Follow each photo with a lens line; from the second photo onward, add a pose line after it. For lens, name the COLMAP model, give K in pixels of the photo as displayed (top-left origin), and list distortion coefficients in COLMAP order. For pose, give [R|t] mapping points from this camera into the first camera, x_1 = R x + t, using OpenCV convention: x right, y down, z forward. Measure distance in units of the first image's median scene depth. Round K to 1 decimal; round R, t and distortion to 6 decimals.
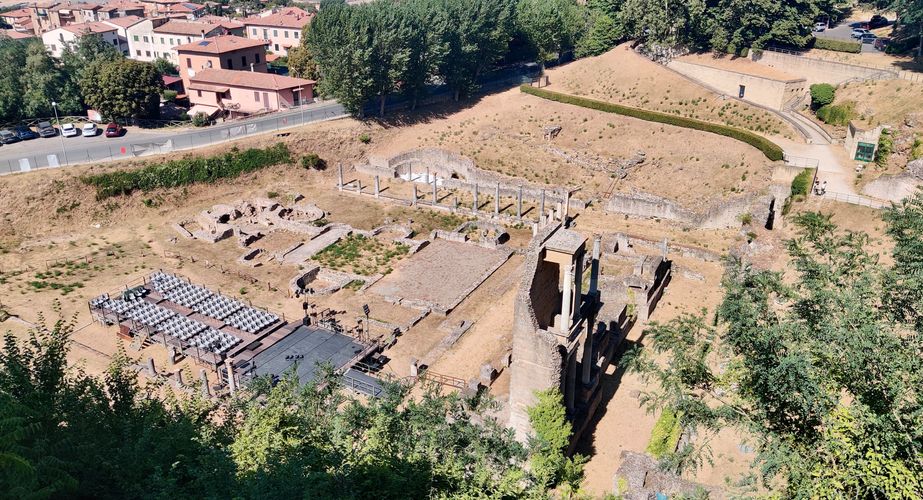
lens RADIAL K [[708.9, 0, 461.5], [0, 708.9, 250.0], [0, 0, 1]] dist [0.000018, -0.003208]
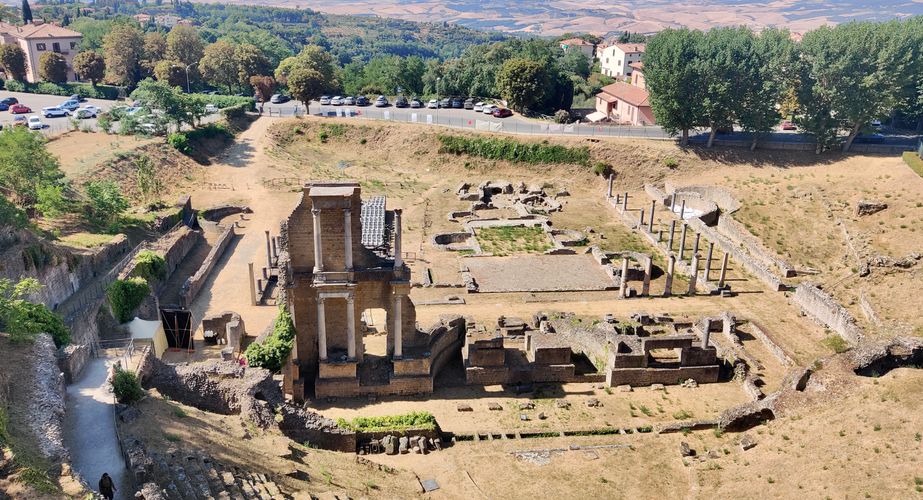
lens RADIAL K [[708.9, 0, 461.5], [0, 708.9, 250.0], [0, 0, 1]] dist [0.000018, -0.003208]
pose [[0.546480, 0.305533, -0.779749, 0.556258], [-0.348608, 0.929566, 0.119918, -0.067493], [0.761467, 0.206294, 0.614500, 0.212768]]
